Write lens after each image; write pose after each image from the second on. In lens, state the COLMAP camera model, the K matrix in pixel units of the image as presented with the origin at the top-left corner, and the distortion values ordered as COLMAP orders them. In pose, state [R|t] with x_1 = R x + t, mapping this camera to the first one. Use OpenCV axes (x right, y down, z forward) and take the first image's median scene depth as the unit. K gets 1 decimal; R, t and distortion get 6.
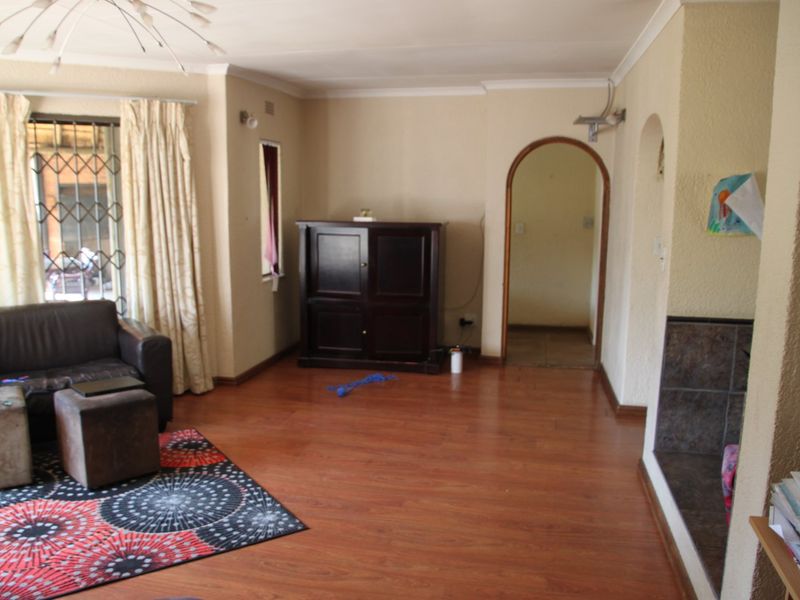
lens RADIAL K [[677.4, 0, 390.3], [0, 677.4, 303.7], [0, 0, 1]] dist [-0.124599, 0.074275]
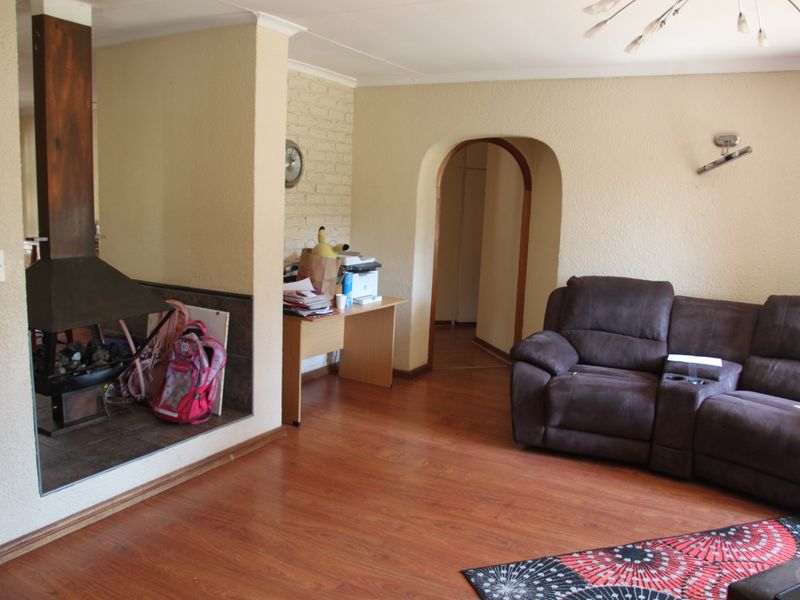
lens RADIAL K [[677.4, 0, 390.3], [0, 677.4, 303.7], [0, 0, 1]] dist [-0.124599, 0.074275]
pose [[-0.955157, -0.085556, 0.283469, -0.192520], [0.003893, 0.953635, 0.300940, -0.210263], [-0.296073, 0.288549, -0.910538, 1.318225]]
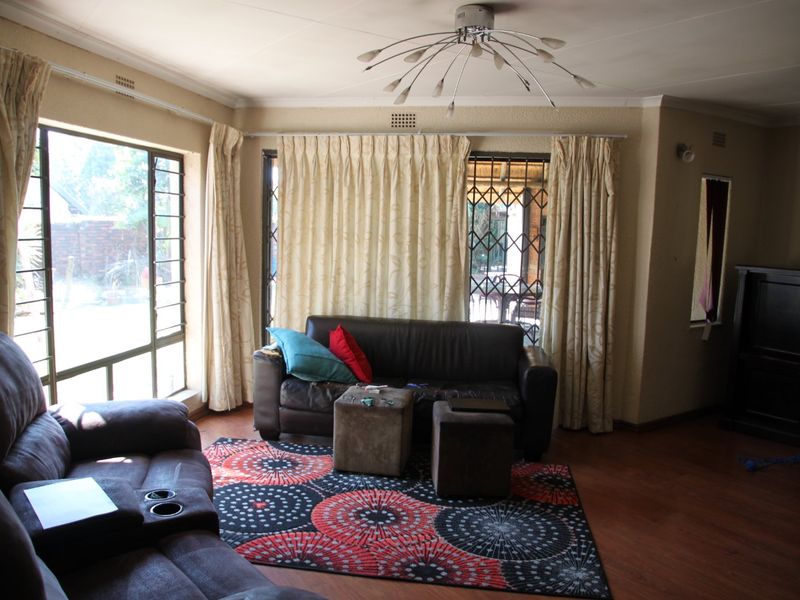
lens RADIAL K [[677.4, 0, 390.3], [0, 677.4, 303.7], [0, 0, 1]] dist [-0.124599, 0.074275]
pose [[0.737885, 0.096118, -0.668047, 0.158086], [-0.130630, 0.991430, -0.001641, -0.015049], [0.662164, 0.088478, 0.744117, 0.080116]]
